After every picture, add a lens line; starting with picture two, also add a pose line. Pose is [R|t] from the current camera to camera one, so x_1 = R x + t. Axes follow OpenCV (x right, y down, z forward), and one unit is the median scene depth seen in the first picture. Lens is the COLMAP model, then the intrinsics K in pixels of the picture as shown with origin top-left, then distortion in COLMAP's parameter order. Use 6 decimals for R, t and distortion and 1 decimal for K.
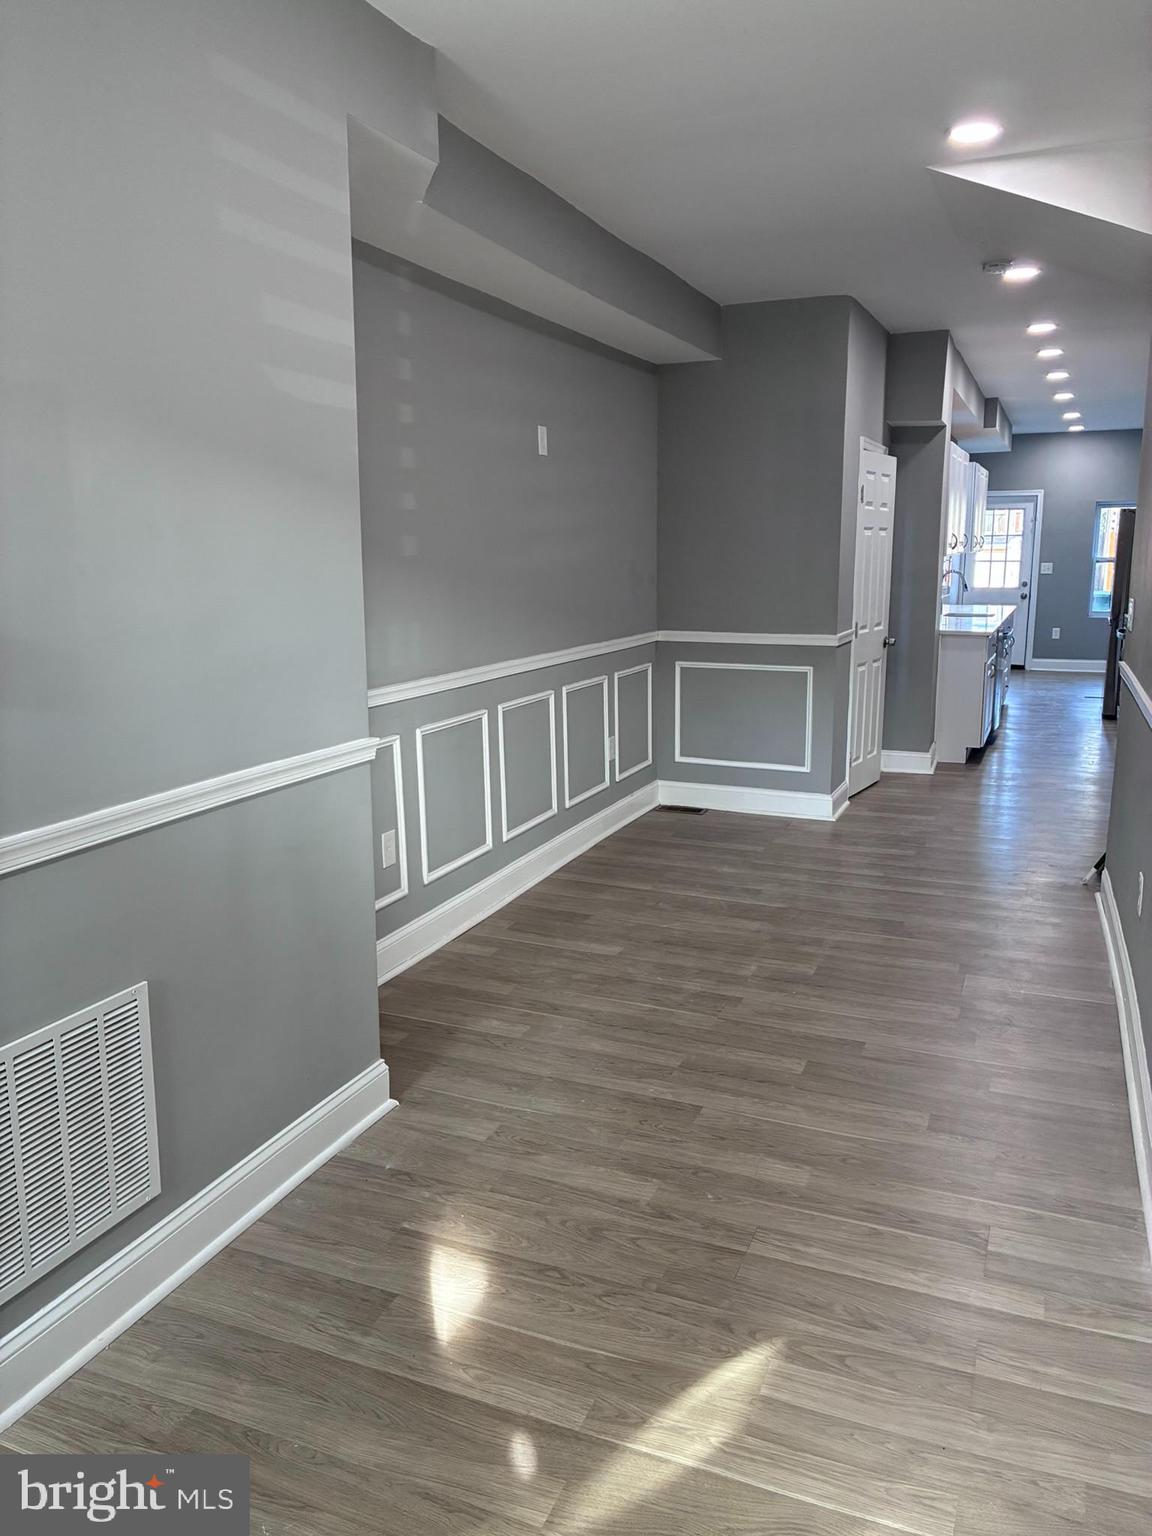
lens RADIAL K [[1158.8, 0, 575.6], [0, 1158.8, 771.3], [0, 0, 1]] dist [0.006829, 0.001059]
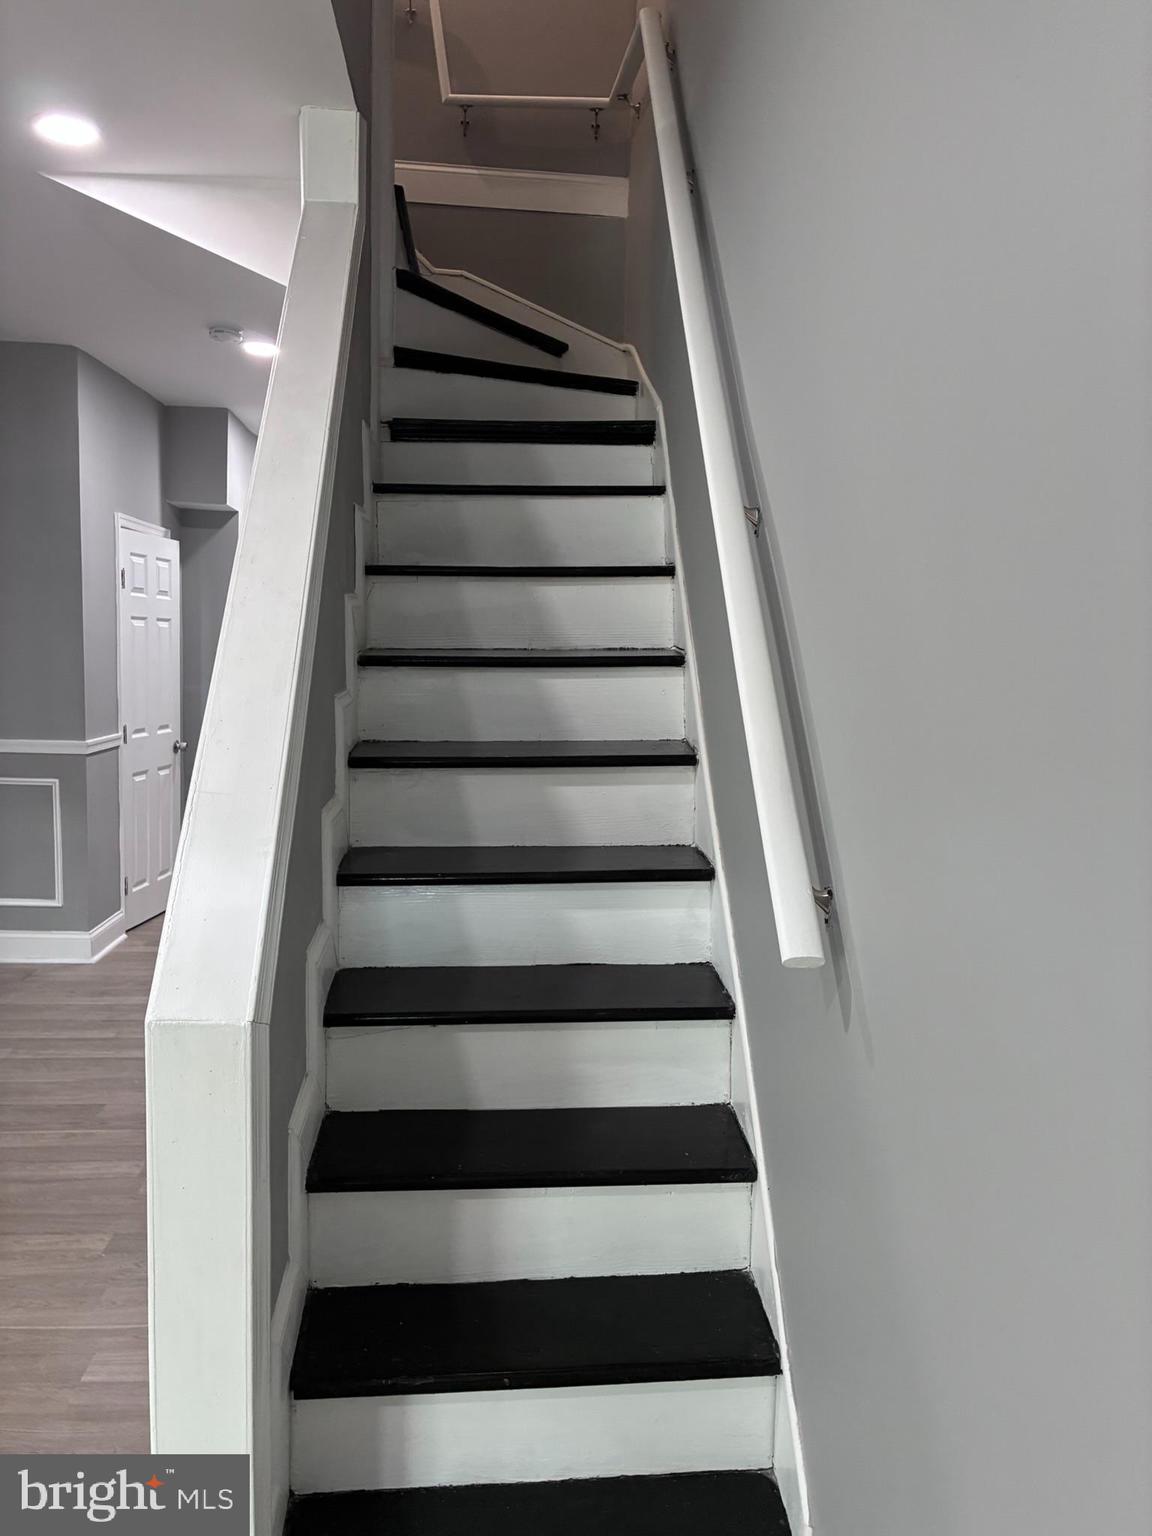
lens RADIAL K [[1158.8, 0, 577.5], [0, 1158.8, 767.8], [0, 0, 1]] dist [0.006829, 0.001059]
pose [[0.890363, -0.016639, 0.454947, 0.152455], [0.053934, 0.996149, -0.069121, -0.020165], [-0.452045, 0.086080, 0.887832, 0.089784]]
